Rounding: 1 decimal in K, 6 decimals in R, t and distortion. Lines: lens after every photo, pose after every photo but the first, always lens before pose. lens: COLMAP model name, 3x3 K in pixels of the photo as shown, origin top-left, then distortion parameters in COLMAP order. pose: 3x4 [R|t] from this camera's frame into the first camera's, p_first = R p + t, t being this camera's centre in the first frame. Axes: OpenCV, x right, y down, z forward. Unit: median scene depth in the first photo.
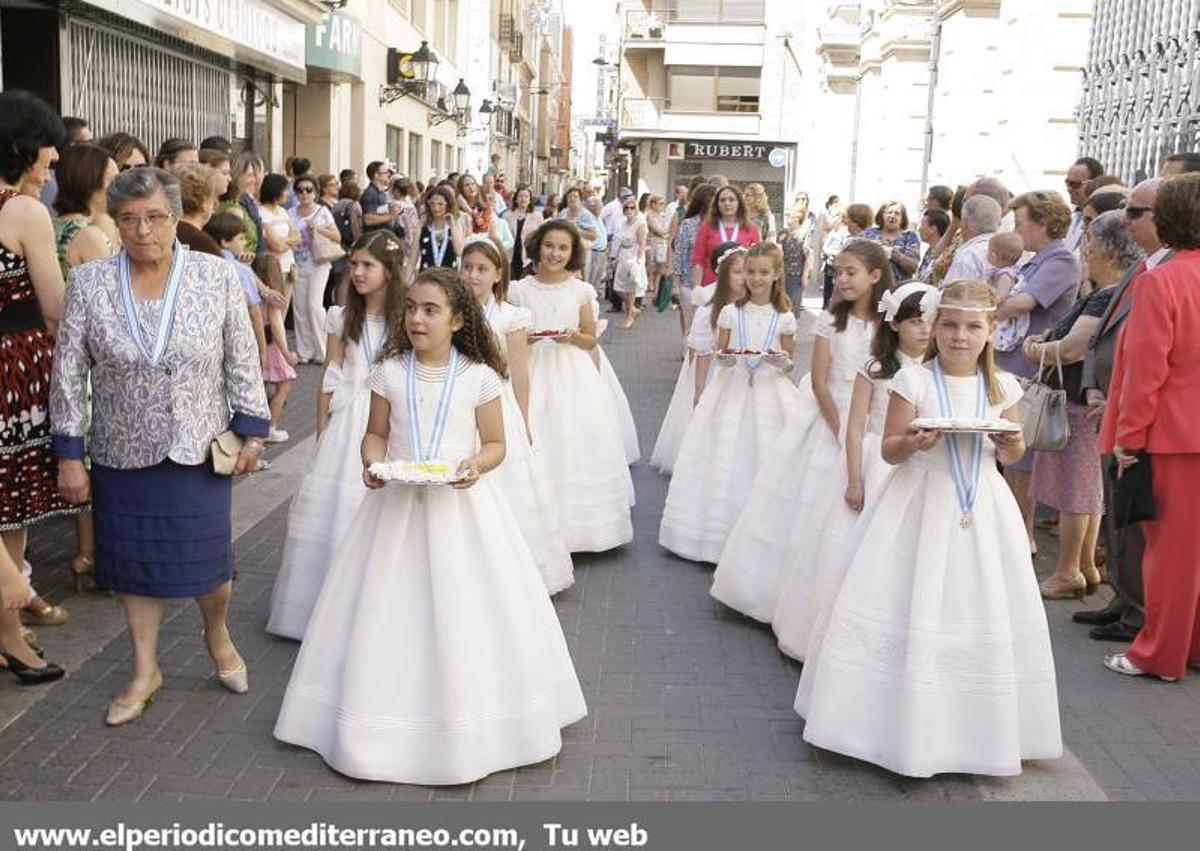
lens RADIAL K [[1386.7, 0, 560.7], [0, 1386.7, 385.1], [0, 0, 1]] dist [0.056400, -0.004725]
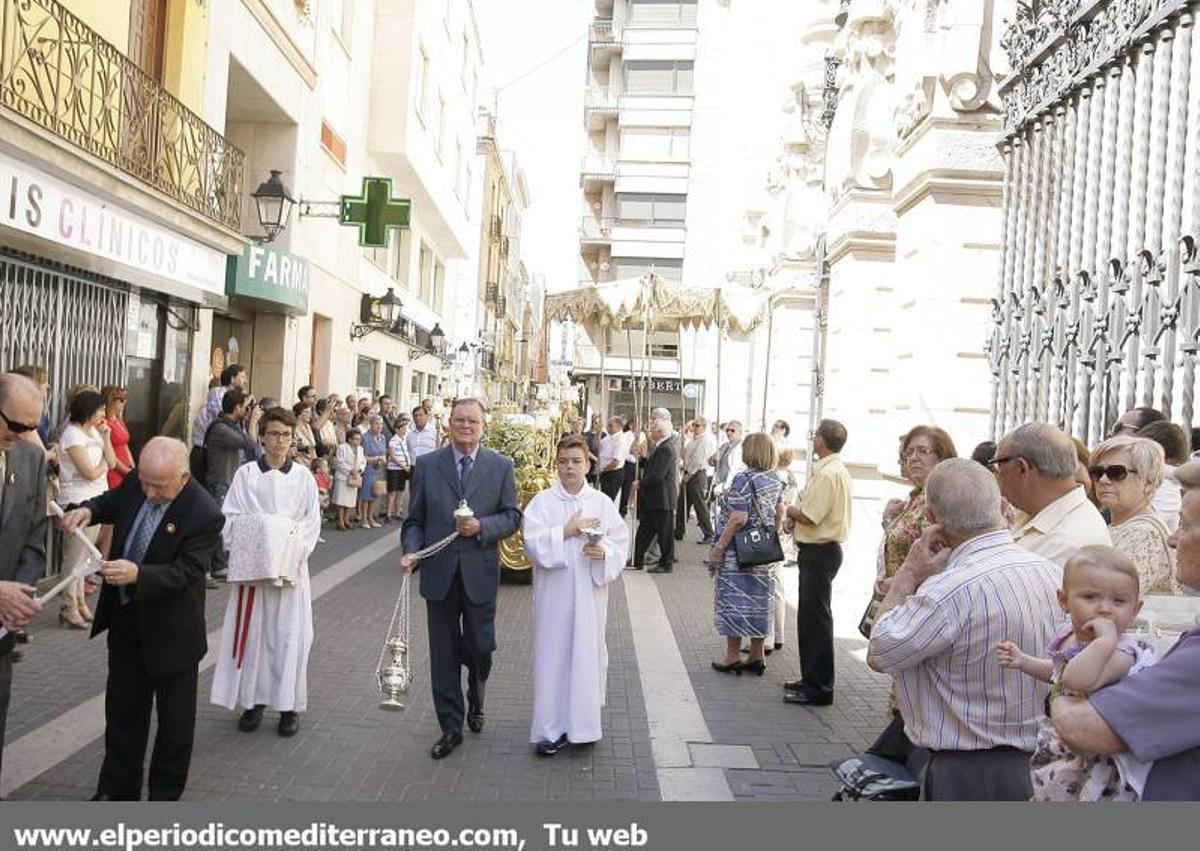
lens RADIAL K [[947.5, 0, 573.6], [0, 947.5, 410.4], [0, 0, 1]] dist [-0.064596, 0.067467]
pose [[0.999502, 0.020860, 0.023662, 0.027610], [-0.017357, 0.990051, -0.139635, -0.021089], [-0.026340, 0.139155, 0.989920, 0.135722]]
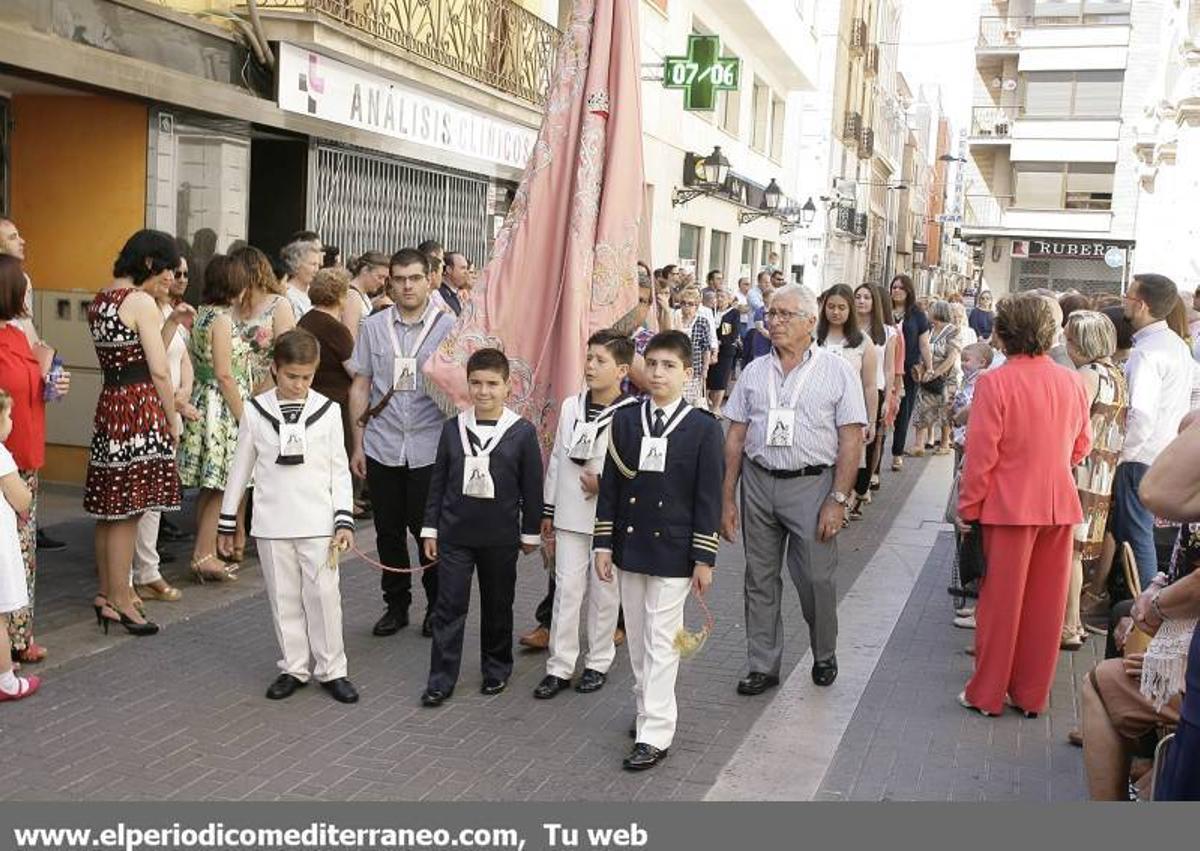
lens RADIAL K [[1422.8, 0, 567.3], [0, 1422.8, 409.7], [0, 0, 1]] dist [0.019150, 0.024919]
pose [[0.963215, 0.041512, -0.265507, 0.057589], [-0.054744, 0.997590, -0.042629, 0.003238], [0.263097, 0.055596, 0.963166, -0.039511]]
